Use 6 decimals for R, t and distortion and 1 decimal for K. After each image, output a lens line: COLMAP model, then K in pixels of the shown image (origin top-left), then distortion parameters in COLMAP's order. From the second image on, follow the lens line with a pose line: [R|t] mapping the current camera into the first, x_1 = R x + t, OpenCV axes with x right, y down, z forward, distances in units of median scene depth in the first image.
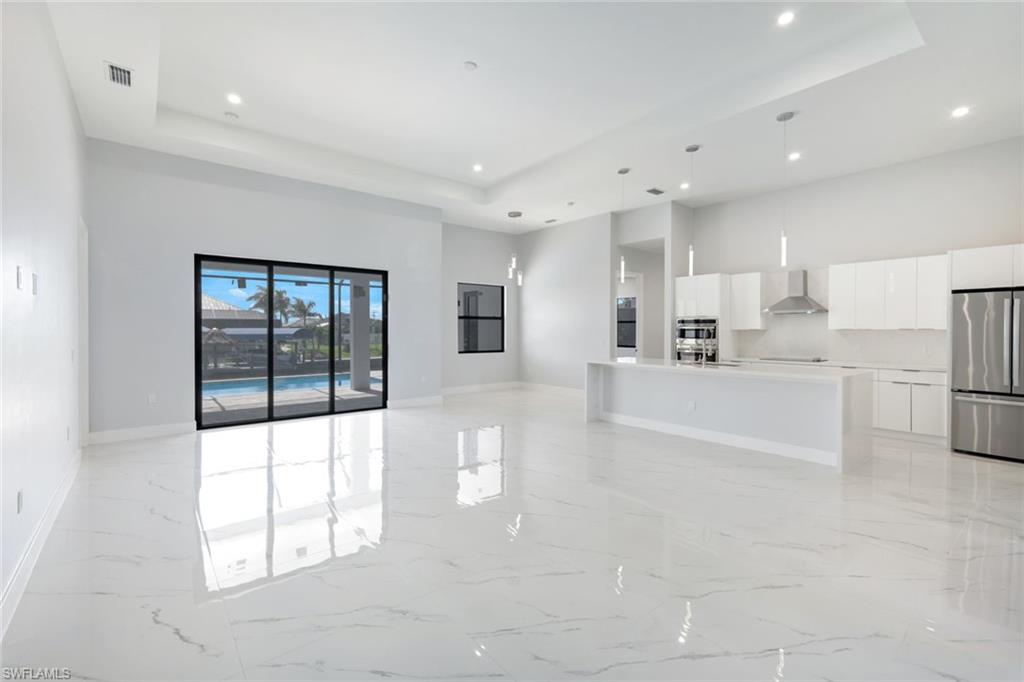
lens RADIAL K [[450.1, 0, 502.2], [0, 450.1, 338.6], [0, 0, 1]] dist [-0.001763, 0.000186]
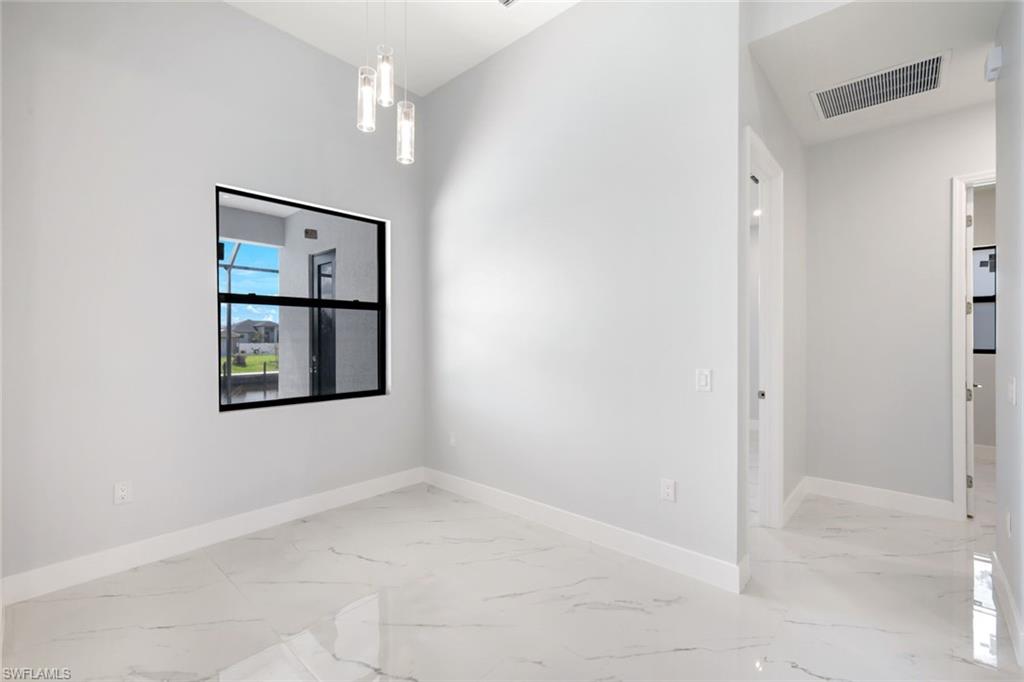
lens RADIAL K [[450.1, 0, 507.6], [0, 450.1, 341.3], [0, 0, 1]] dist [-0.001763, 0.000186]
pose [[0.987851, -0.001899, 0.155393, 0.051141], [0.003978, 0.999907, -0.013073, -0.011178], [-0.155354, 0.013532, 0.987766, 0.663504]]
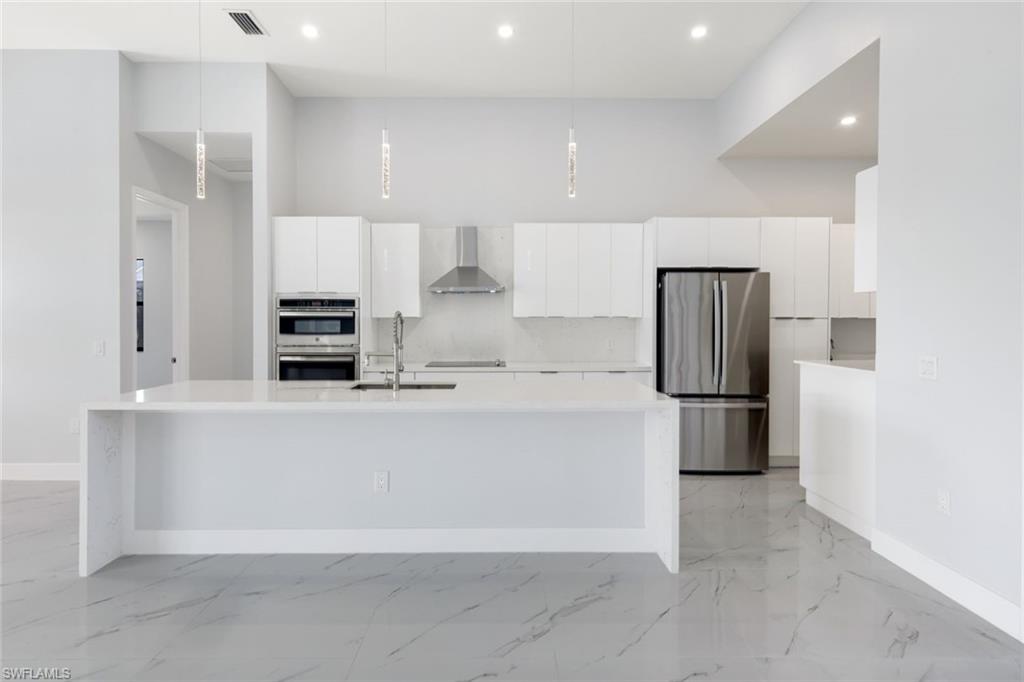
lens RADIAL K [[571.8, 0, 508.7], [0, 571.8, 325.3], [0, 0, 1]] dist [-0.003274, 0.000074]
pose [[0.609308, -0.010557, 0.792864, 0.032026], [0.016693, 0.999861, 0.000485, -0.008238], [-0.792758, 0.012939, 0.609399, 0.423279]]
